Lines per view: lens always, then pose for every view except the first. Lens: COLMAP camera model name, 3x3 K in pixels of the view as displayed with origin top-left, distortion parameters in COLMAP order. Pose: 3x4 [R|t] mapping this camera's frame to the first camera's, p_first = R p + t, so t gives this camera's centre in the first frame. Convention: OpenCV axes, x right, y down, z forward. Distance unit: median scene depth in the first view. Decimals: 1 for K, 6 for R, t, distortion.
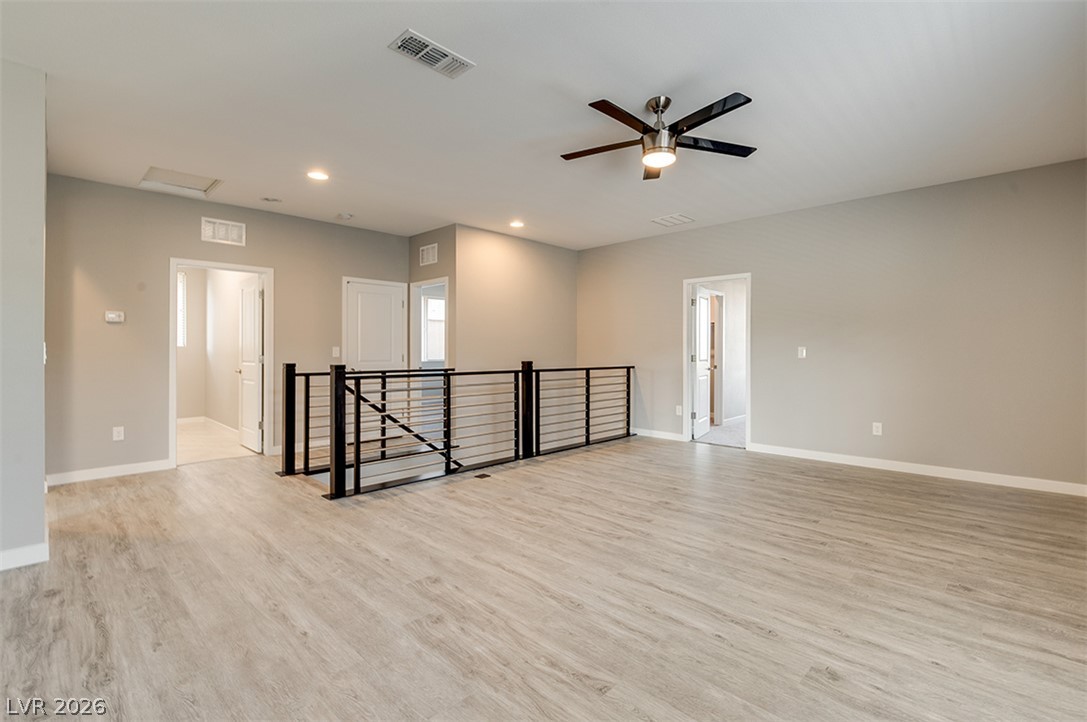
lens RADIAL K [[488.0, 0, 550.1], [0, 488.0, 355.1], [0, 0, 1]] dist [-0.003286, -0.001212]
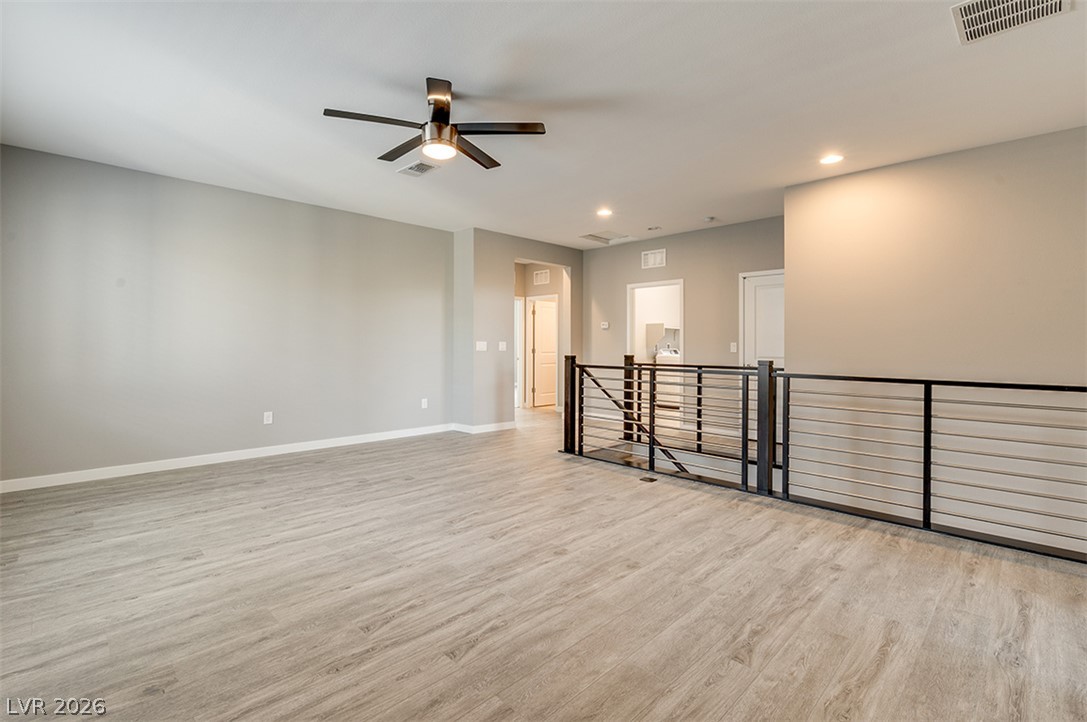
lens RADIAL K [[488.0, 0, 547.8], [0, 488.0, 349.7], [0, 0, 1]] dist [-0.003286, -0.001212]
pose [[0.001375, 0.009676, -0.999952, 1.043208], [-0.013438, 0.999863, 0.009656, -0.010103], [0.999909, 0.013424, 0.001505, 1.052201]]
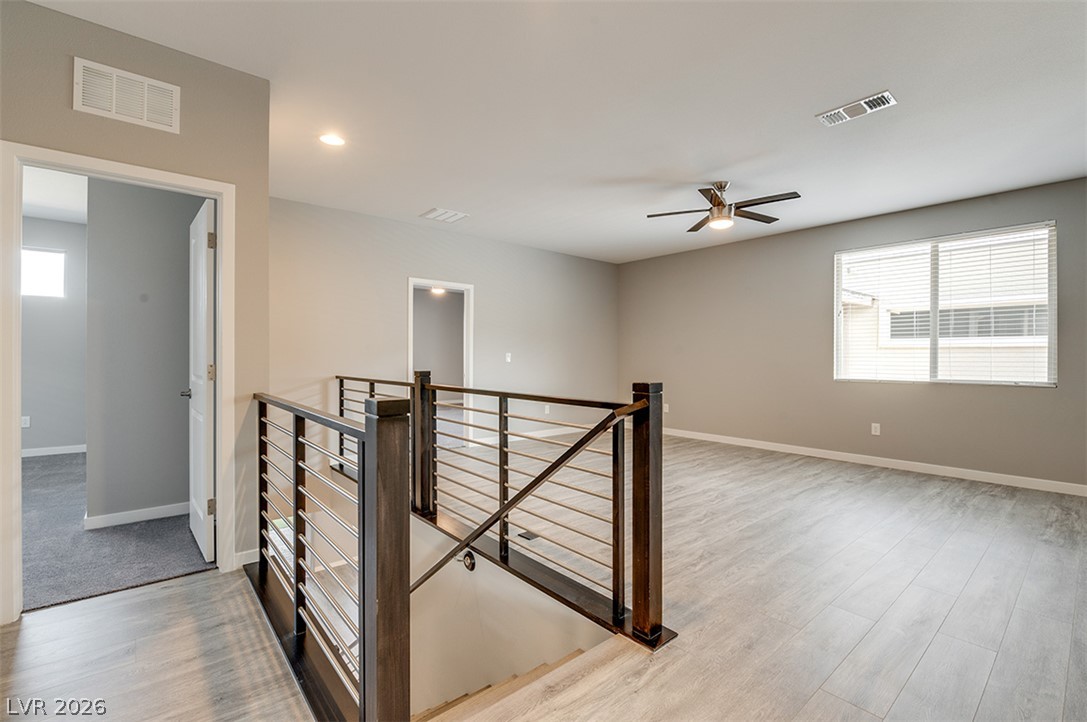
lens RADIAL K [[488.0, 0, 547.5], [0, 488.0, 360.7], [0, 0, 1]] dist [-0.003286, -0.001212]
pose [[0.084228, -0.008865, 0.996407, -1.090964], [0.003071, 0.999958, 0.008637, -0.012247], [-0.996442, 0.002333, 0.084251, 1.200211]]
